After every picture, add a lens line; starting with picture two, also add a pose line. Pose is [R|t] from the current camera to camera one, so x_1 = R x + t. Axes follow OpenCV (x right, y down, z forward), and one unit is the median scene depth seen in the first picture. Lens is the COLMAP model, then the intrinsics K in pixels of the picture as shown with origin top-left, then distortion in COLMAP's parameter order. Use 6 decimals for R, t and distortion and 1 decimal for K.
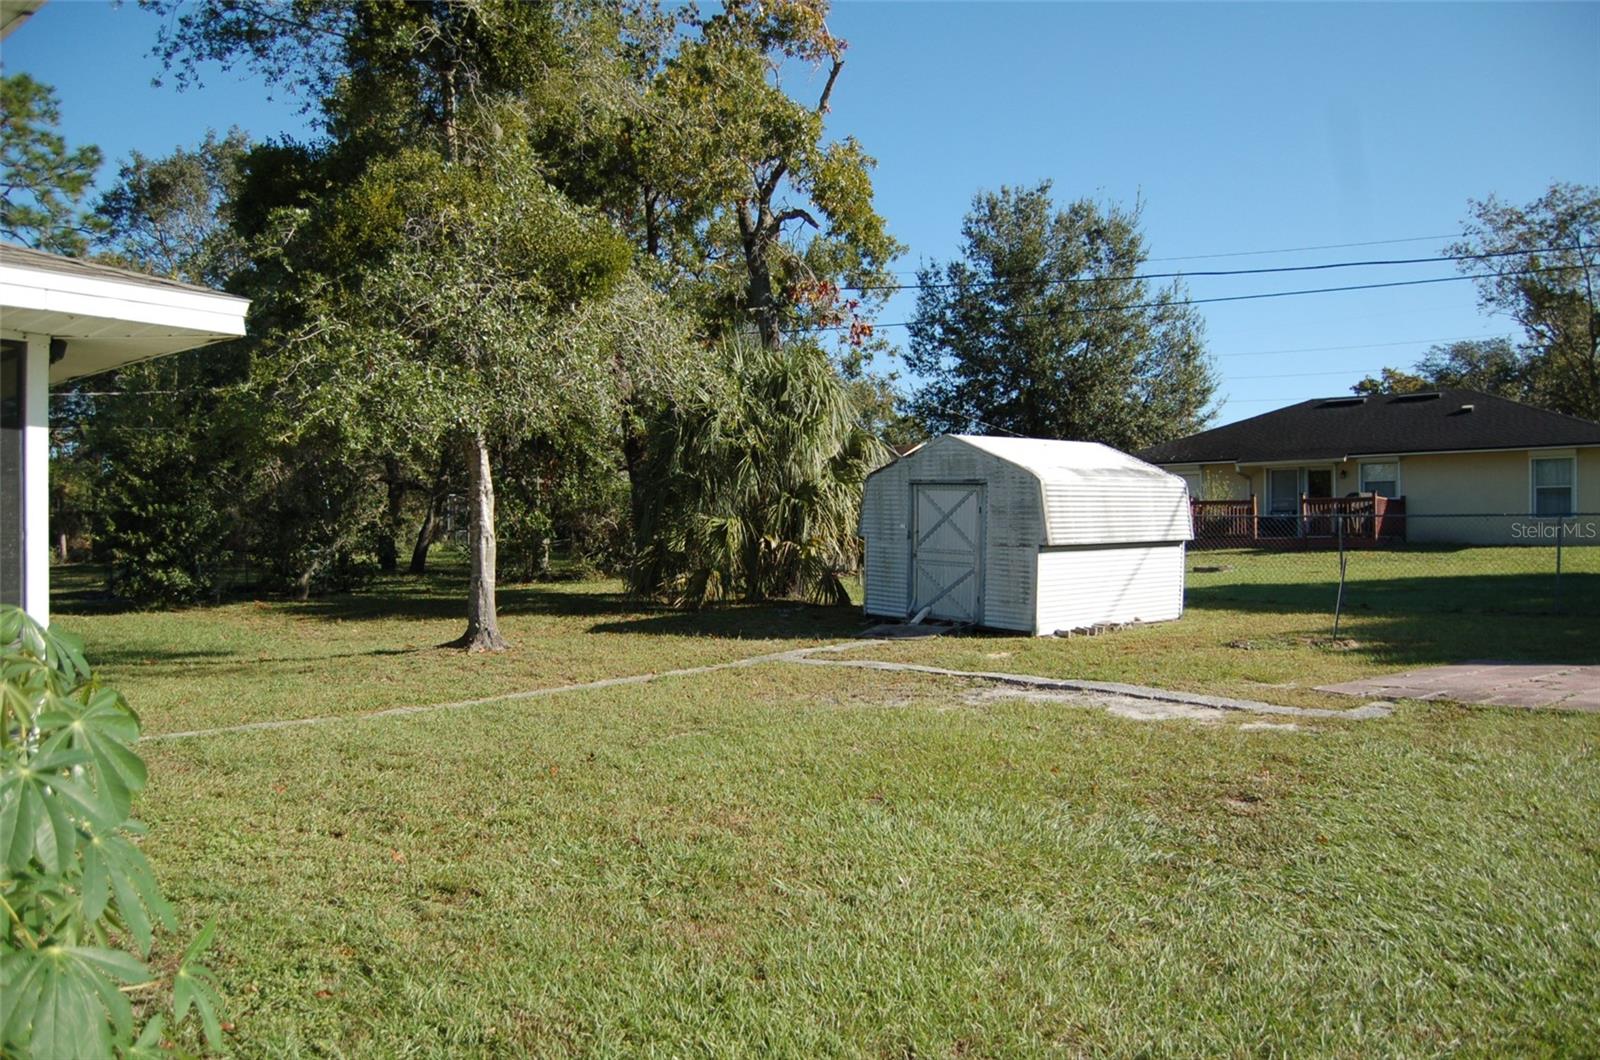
lens RADIAL K [[1254.8, 0, 790.3], [0, 1254.8, 558.7], [0, 0, 1]] dist [-0.100394, 0.047203]
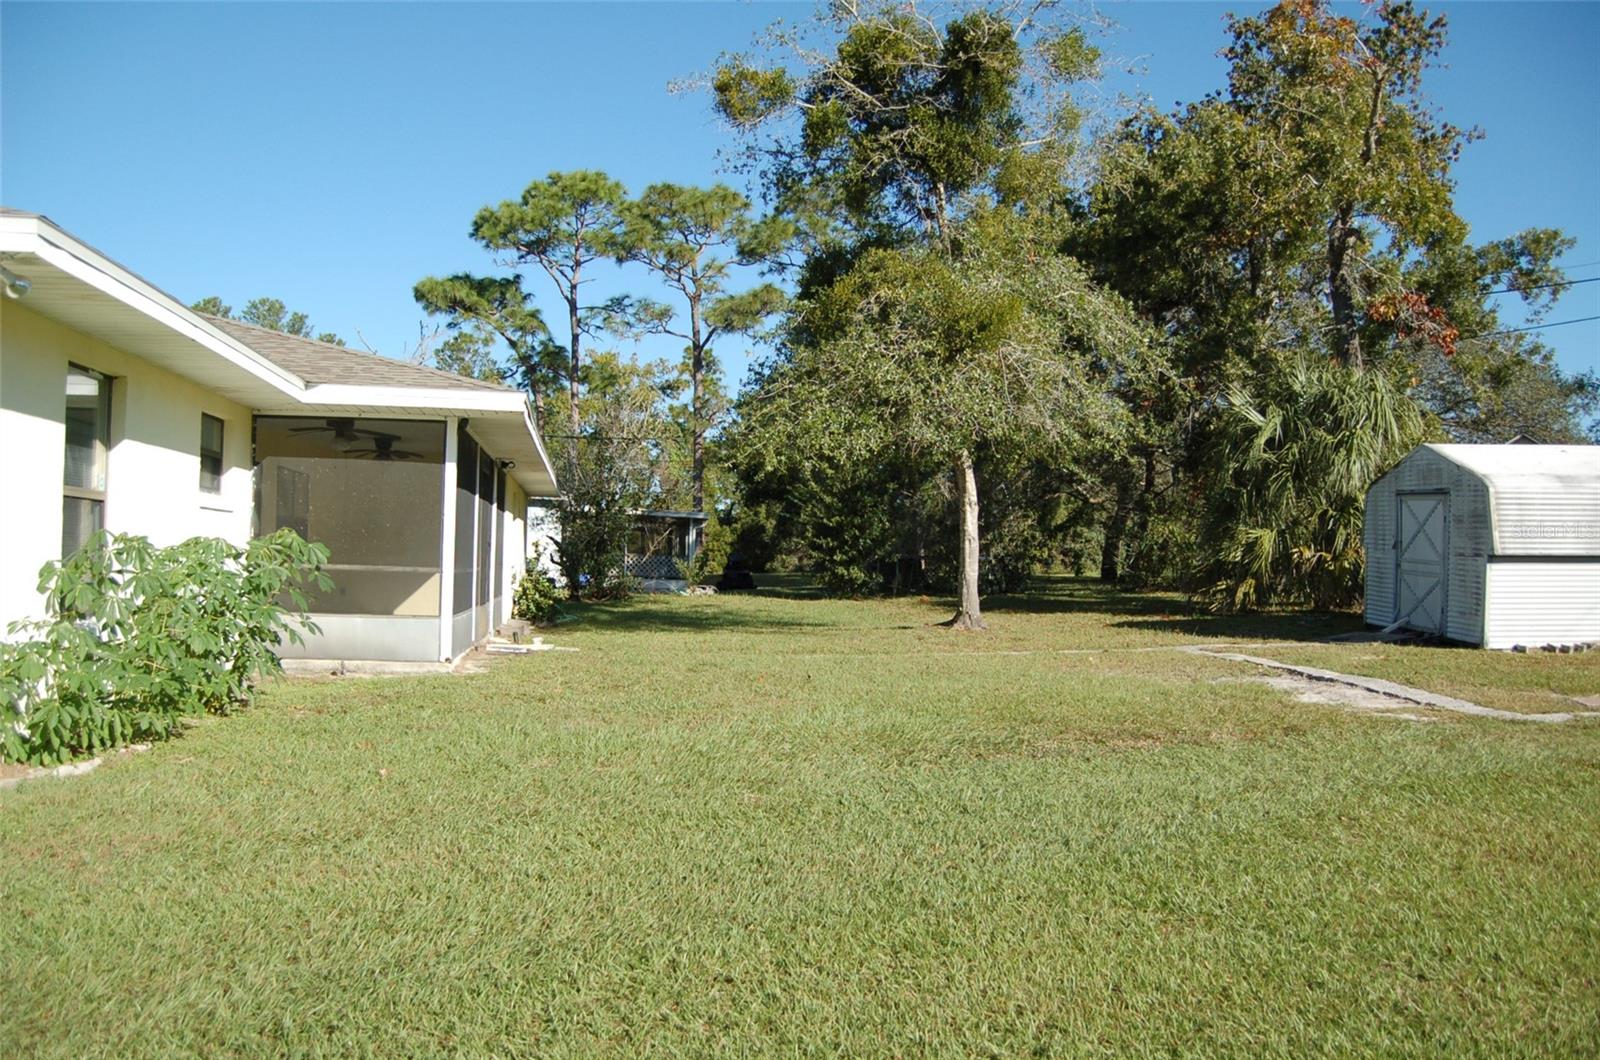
lens RADIAL K [[1254.8, 0, 790.3], [0, 1254.8, 558.7], [0, 0, 1]] dist [-0.100394, 0.047203]
pose [[0.762538, 0.018661, -0.646674, 0.383894], [-0.031894, 0.999453, -0.008768, 0.017054], [0.646156, 0.027311, 0.762716, -0.068613]]
